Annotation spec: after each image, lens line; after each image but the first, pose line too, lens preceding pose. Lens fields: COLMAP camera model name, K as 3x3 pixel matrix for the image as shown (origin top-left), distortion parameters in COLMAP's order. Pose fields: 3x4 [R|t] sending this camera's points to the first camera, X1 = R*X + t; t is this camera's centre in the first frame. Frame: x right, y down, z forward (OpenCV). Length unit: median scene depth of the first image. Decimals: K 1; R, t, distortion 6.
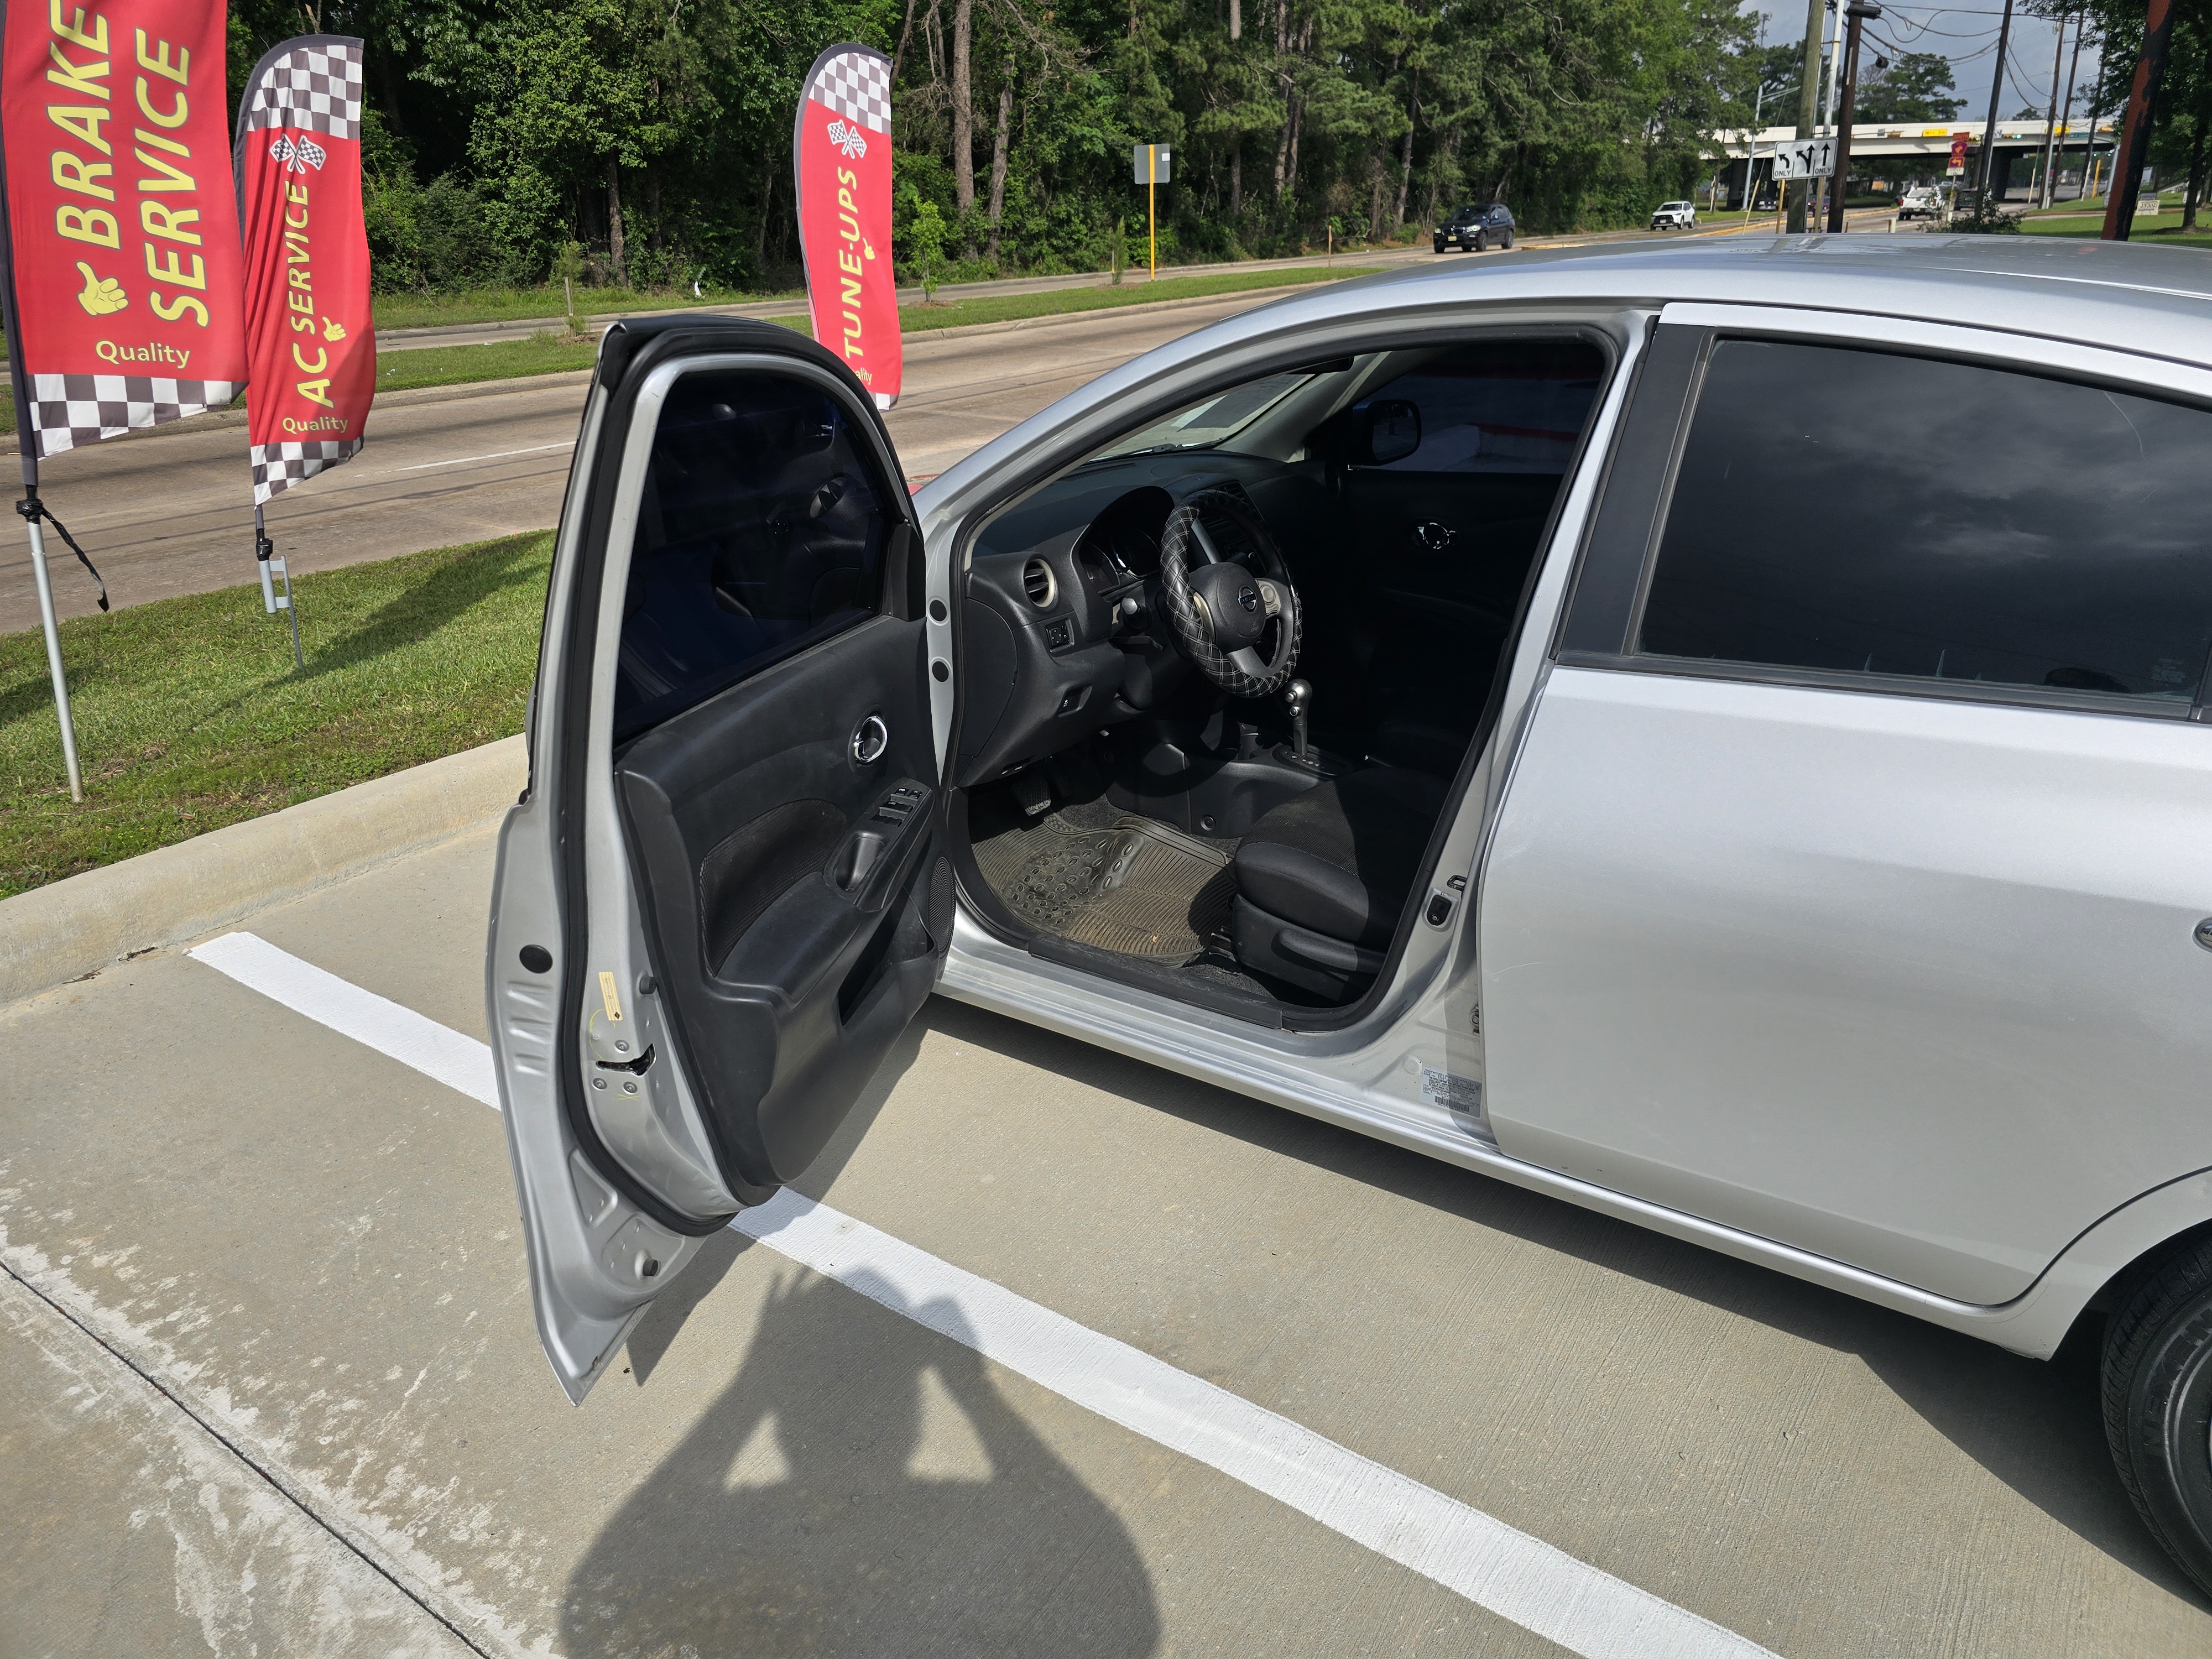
lens RADIAL K [[1479.6, 0, 1106.0], [0, 1479.6, 829.5], [0, 0, 1]] dist [0.031234, -0.034233]
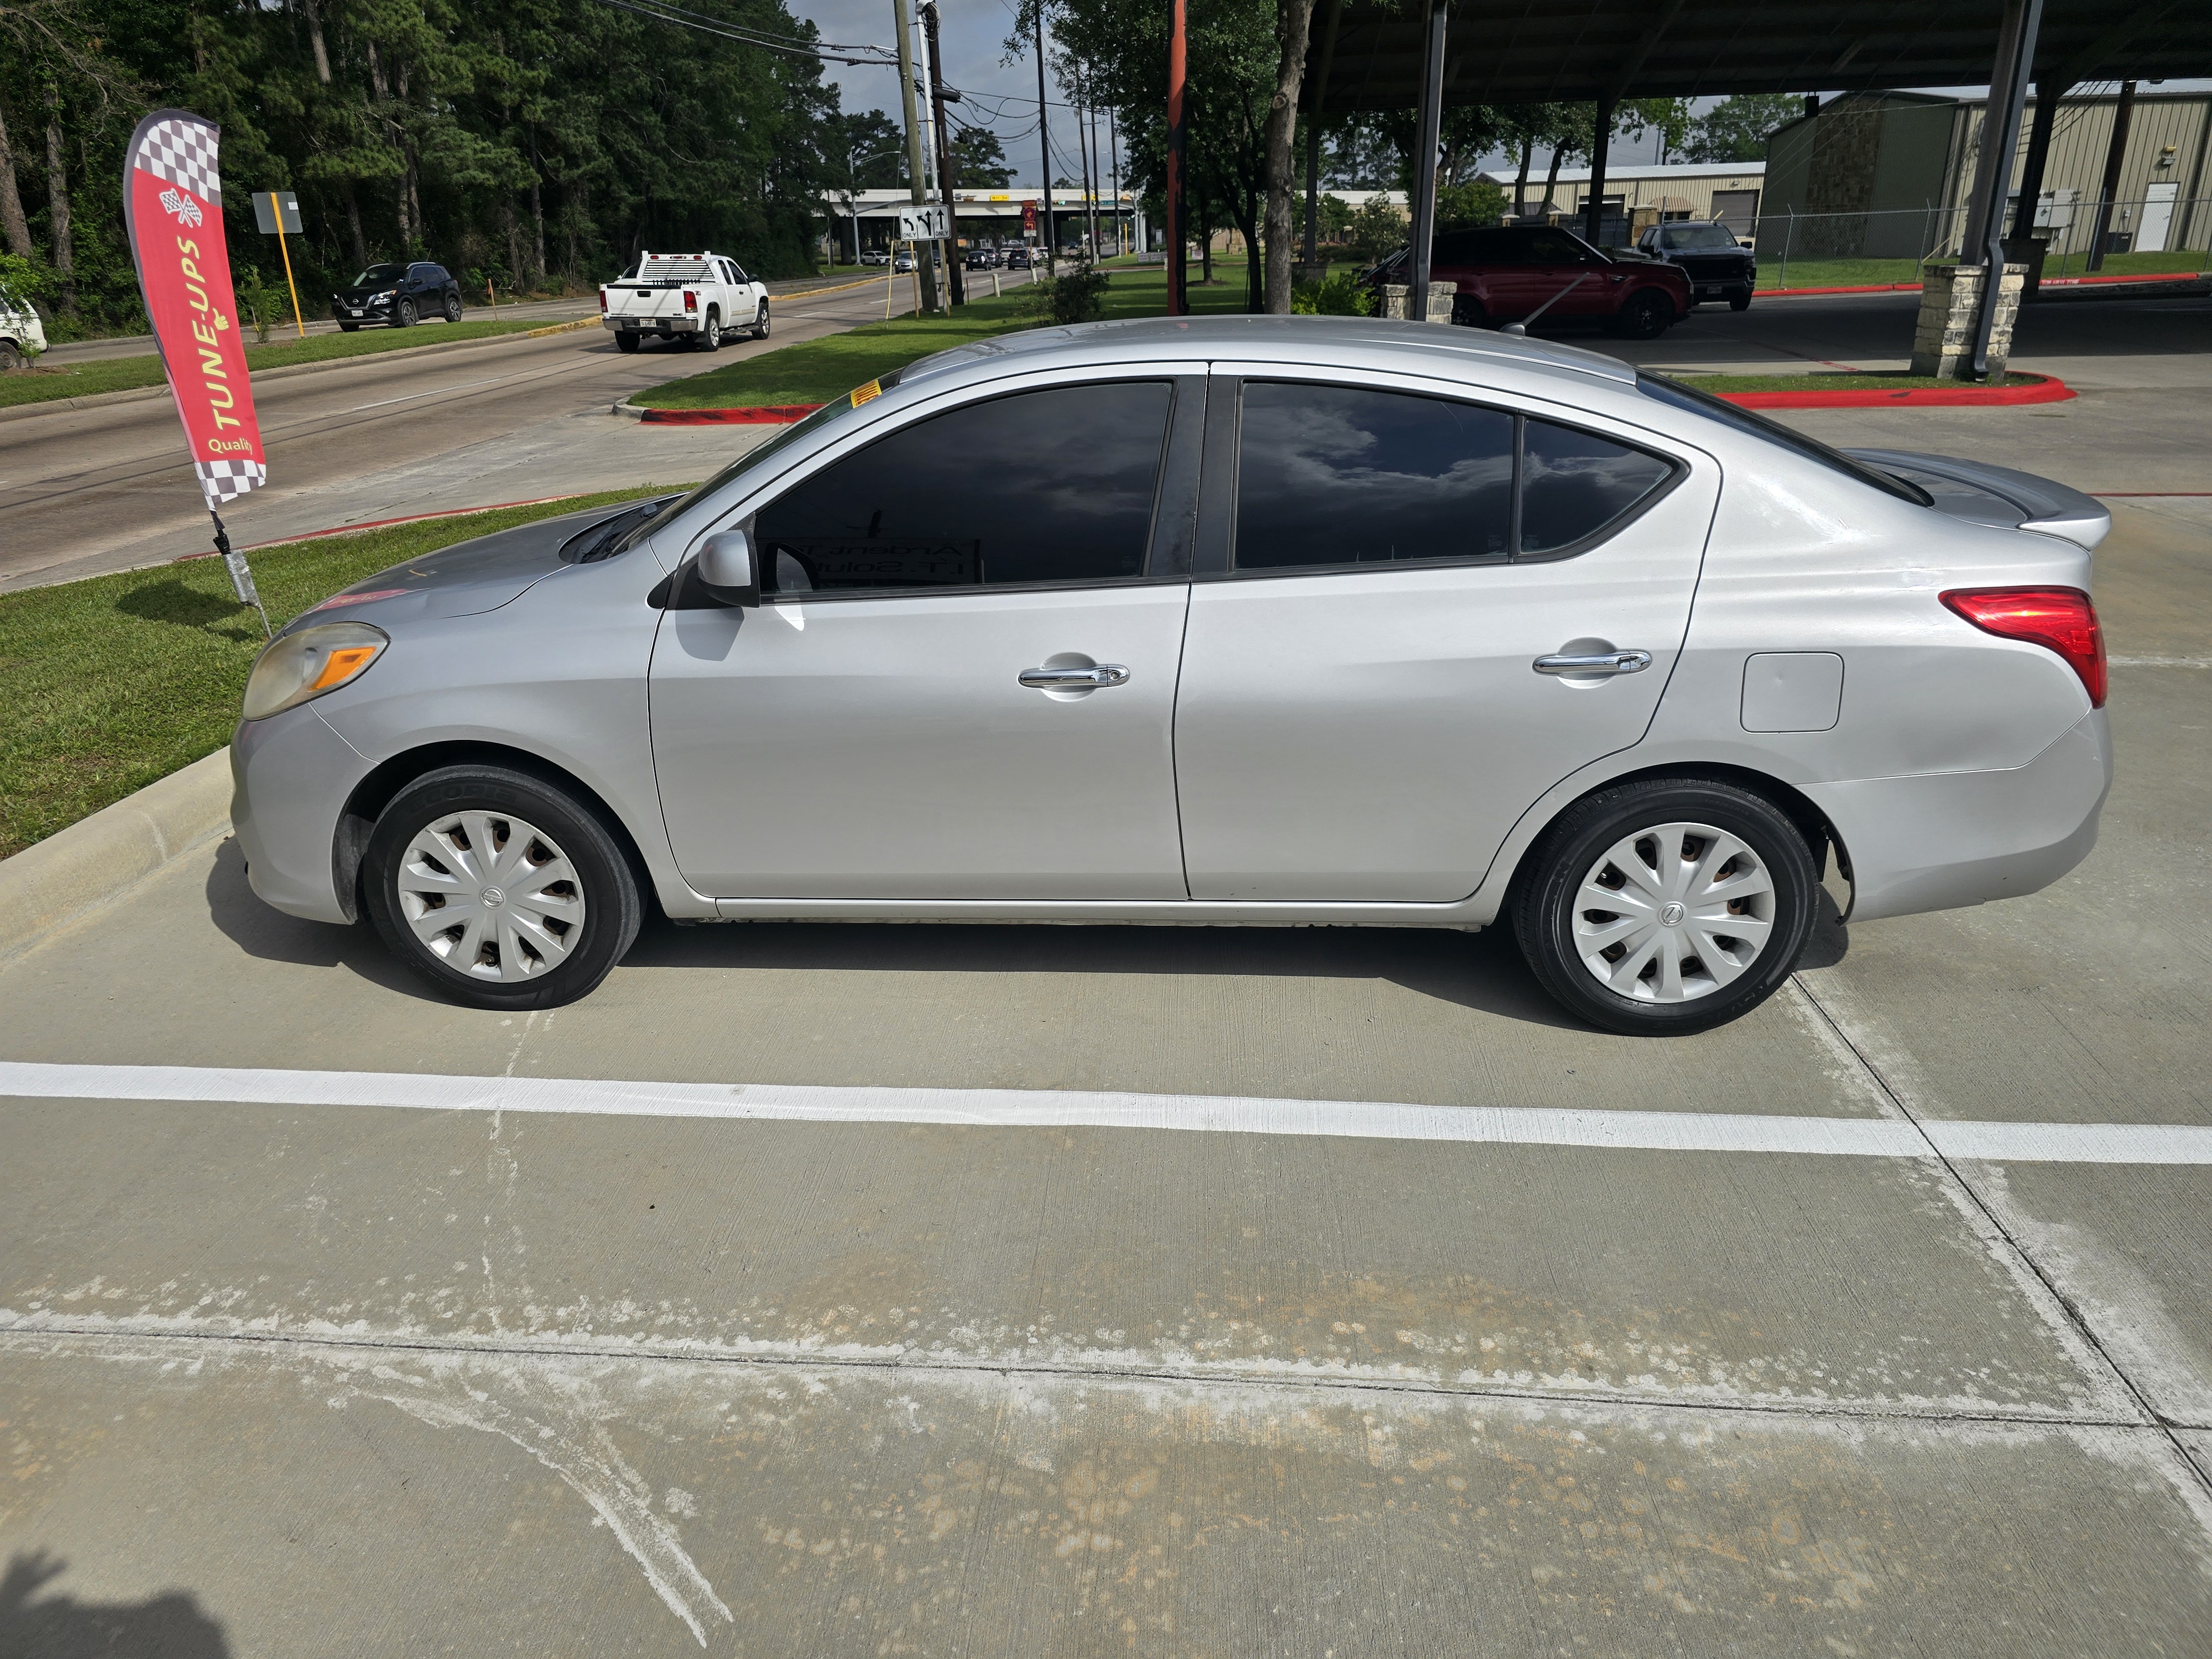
lens RADIAL K [[1491.8, 0, 1101.4], [0, 1491.8, 872.5], [0, 0, 1]] dist [-0.000934, -0.005311]
pose [[0.854934, -0.191136, 0.482239, -0.044812], [0.192962, 0.980110, 0.046378, 0.007683], [-0.481511, 0.053404, 0.874811, -0.026761]]
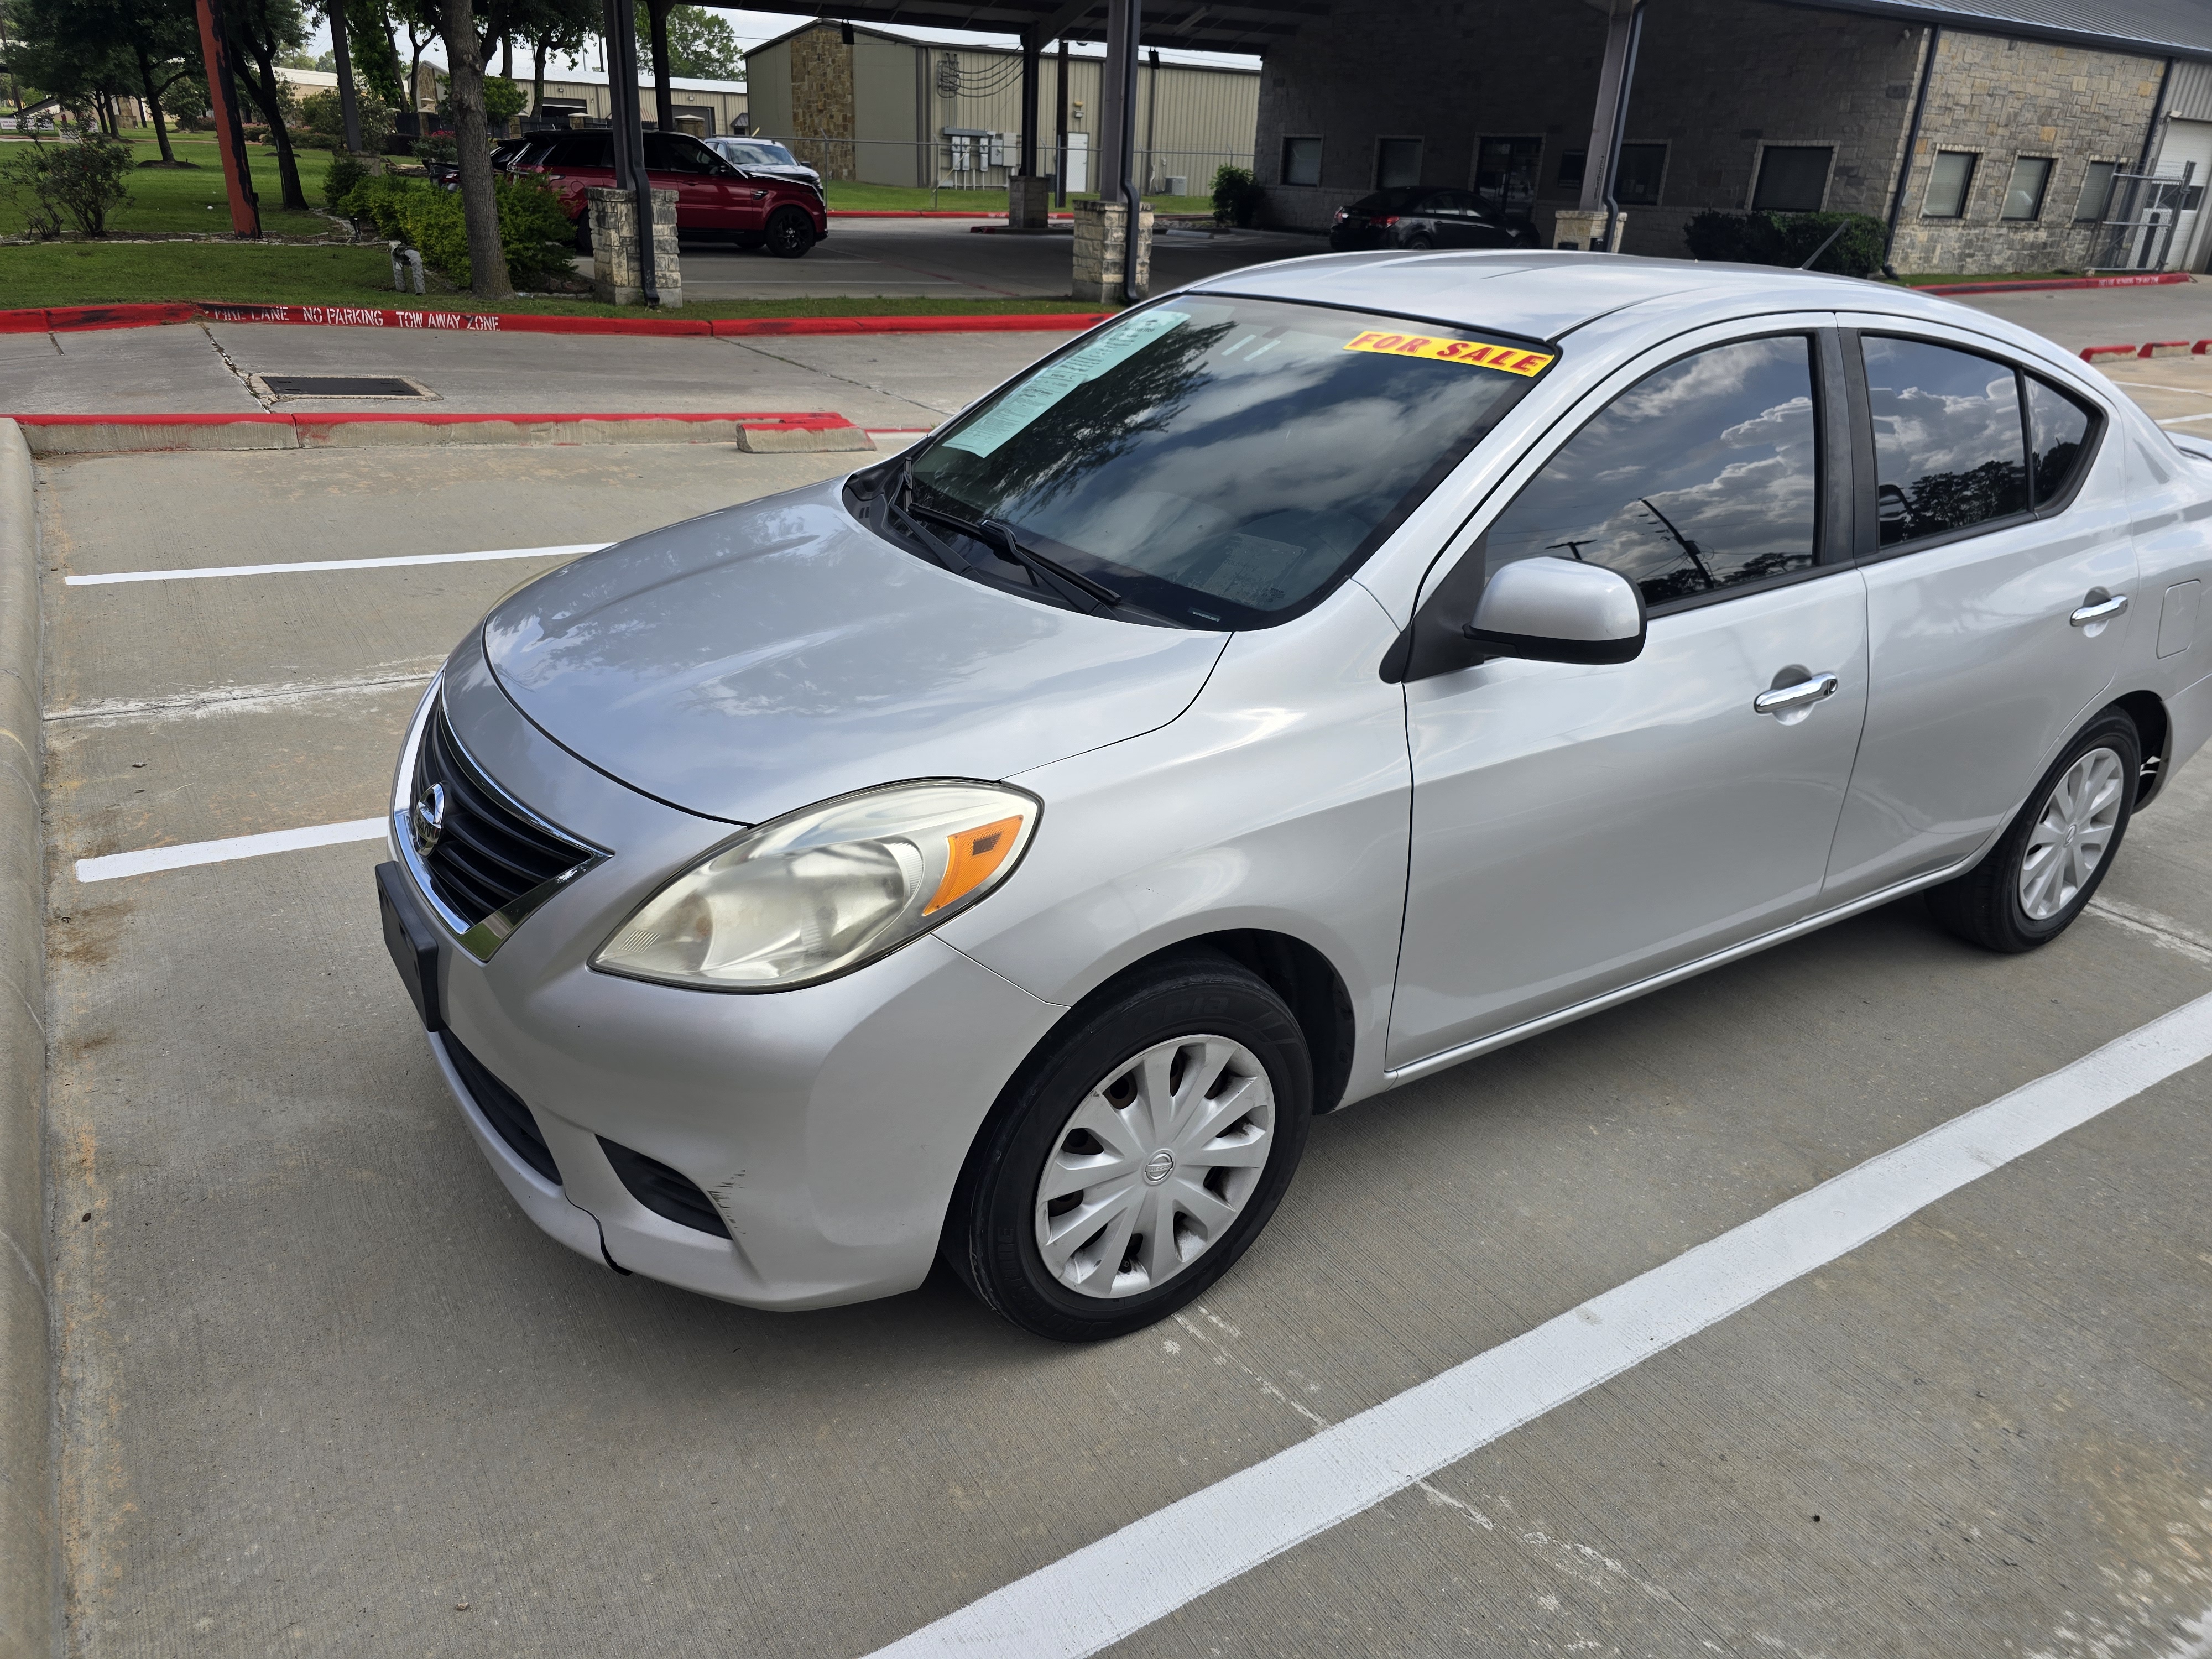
lens RADIAL K [[1479.6, 0, 1106.0], [0, 1479.6, 829.5], [0, 0, 1]] dist [0.031234, -0.034233]
pose [[0.364712, -0.334338, 0.869024, -0.093797], [0.296774, 0.926375, 0.231852, -0.031775], [-0.882559, 0.173344, 0.437083, 0.077953]]
